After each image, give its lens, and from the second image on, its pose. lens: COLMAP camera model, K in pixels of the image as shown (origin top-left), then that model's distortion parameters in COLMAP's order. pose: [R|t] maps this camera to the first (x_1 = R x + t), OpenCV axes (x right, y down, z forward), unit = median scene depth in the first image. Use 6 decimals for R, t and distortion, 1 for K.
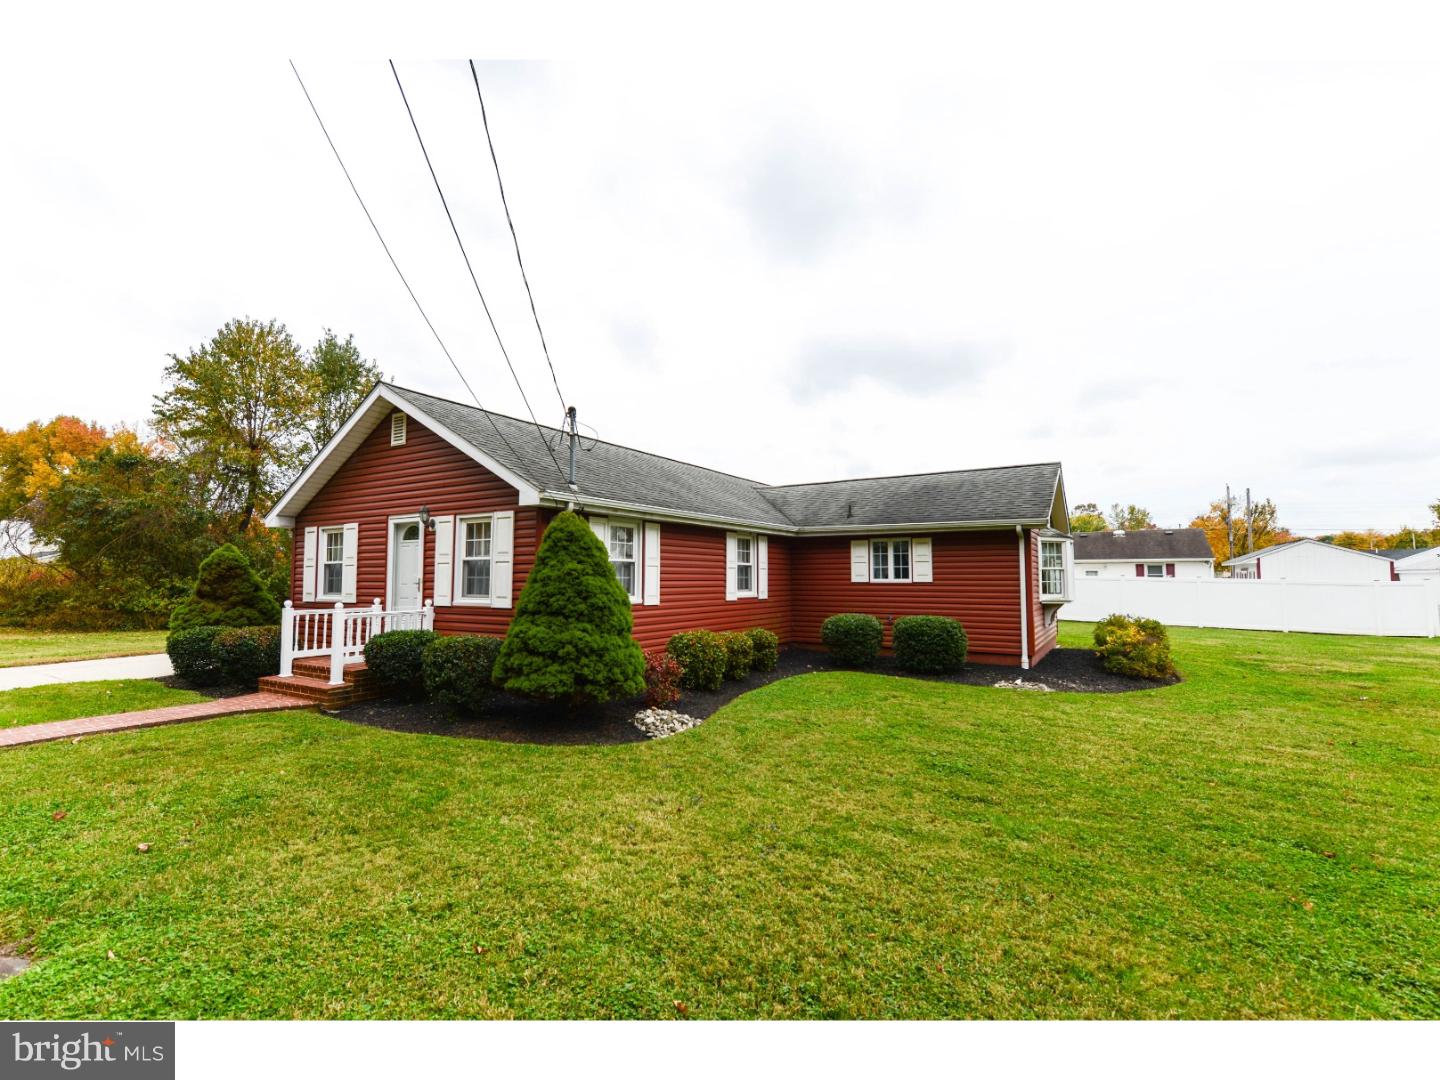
lens RADIAL K [[684.3, 0, 716.9], [0, 684.3, 542.0], [0, 0, 1]] dist [-0.003506, -0.000236]
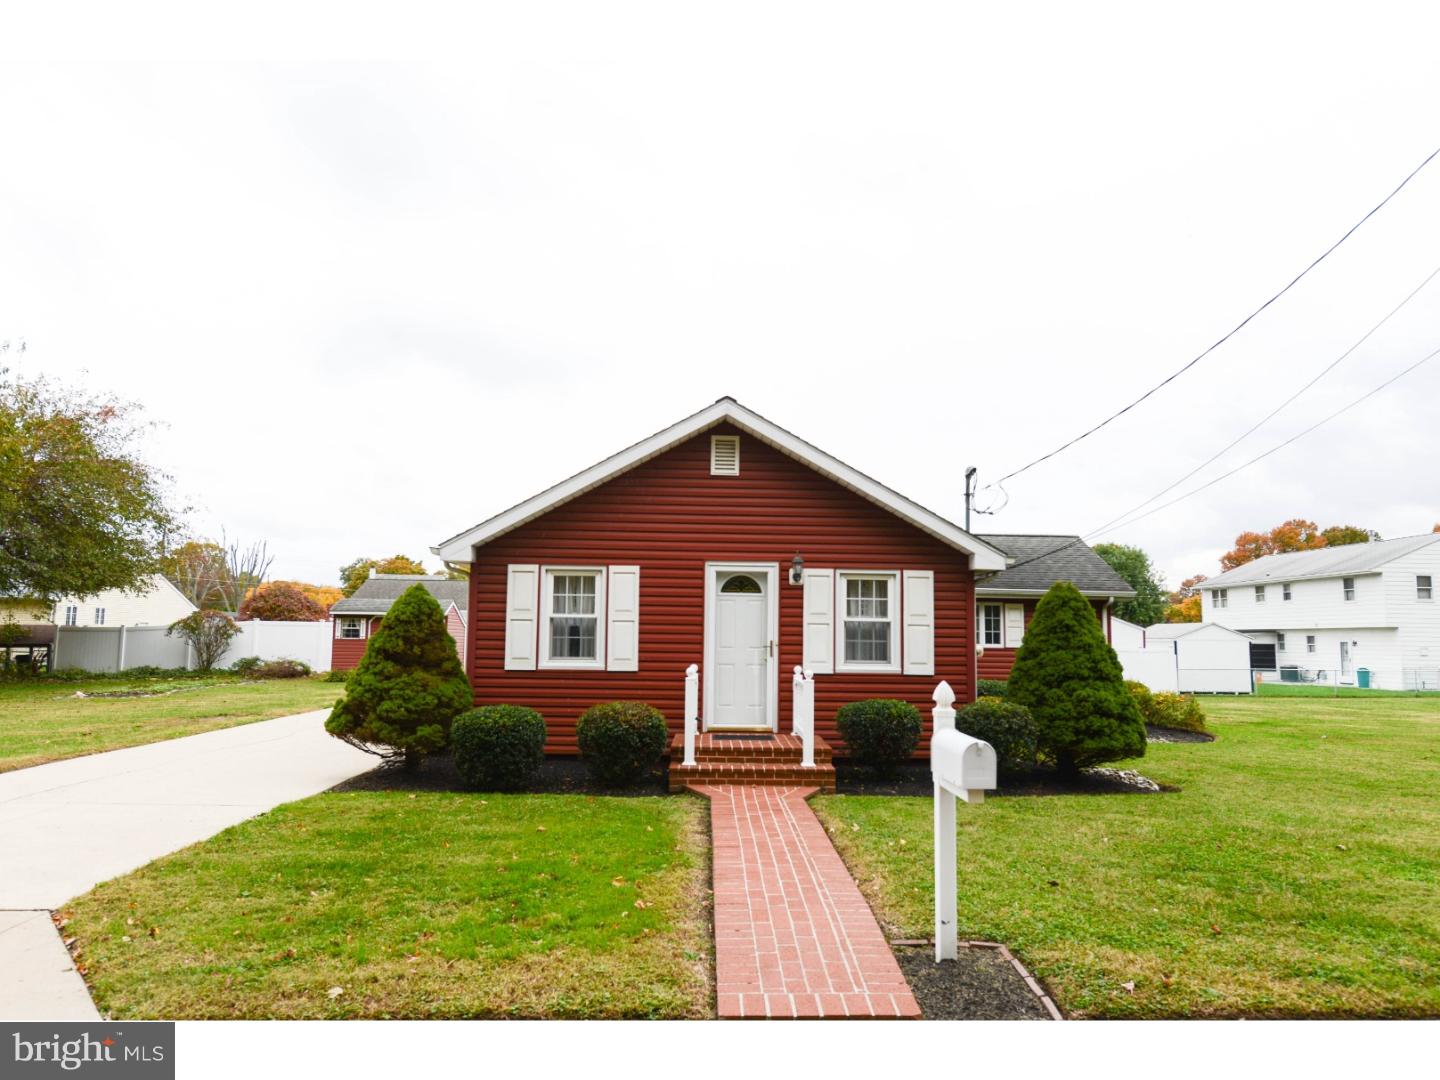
lens RADIAL K [[1004.5, 0, 720.8], [0, 1004.5, 541.3], [0, 0, 1]] dist [0.001776, 0.000481]
pose [[0.842566, 0.066413, 0.534482, -1.109051], [-0.046387, 0.997629, -0.050838, -0.002396], [-0.536591, 0.018041, 0.843649, -0.000468]]
